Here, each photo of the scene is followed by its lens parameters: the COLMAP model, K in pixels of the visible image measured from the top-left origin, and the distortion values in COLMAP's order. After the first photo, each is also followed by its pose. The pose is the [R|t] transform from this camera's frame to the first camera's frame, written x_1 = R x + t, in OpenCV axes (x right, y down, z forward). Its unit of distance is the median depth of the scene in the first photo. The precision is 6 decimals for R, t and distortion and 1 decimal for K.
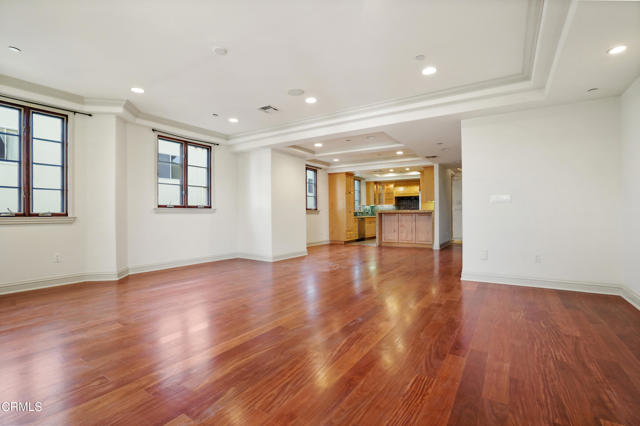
lens RADIAL K [[297.9, 0, 320.0], [0, 297.9, 213.0], [0, 0, 1]] dist [-0.066155, 0.000175]
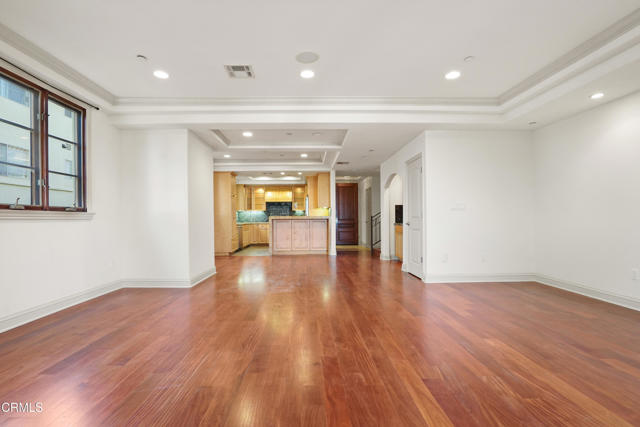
lens RADIAL K [[304.0, 0, 316.7], [0, 304.0, 218.9], [0, 0, 1]] dist [-0.039663, 0.000767]
pose [[0.826814, 0.000263, 0.562475, -0.236128], [0.000504, 0.999999, -0.001208, -0.000014], [-0.562475, 0.001282, 0.826813, 0.170830]]
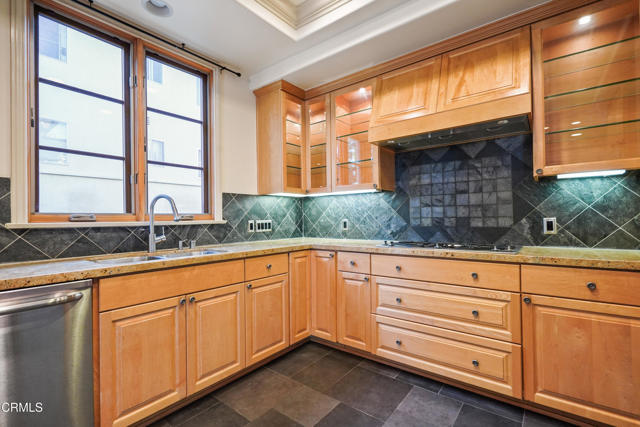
lens RADIAL K [[293.9, 0, 320.4], [0, 293.9, 216.1], [0, 0, 1]] dist [0.001395, 0.000587]
pose [[0.995754, -0.013383, -0.091079, 0.351607], [0.012600, 0.999879, -0.009170, -0.008891], [0.091191, 0.007983, 0.995801, 1.217278]]
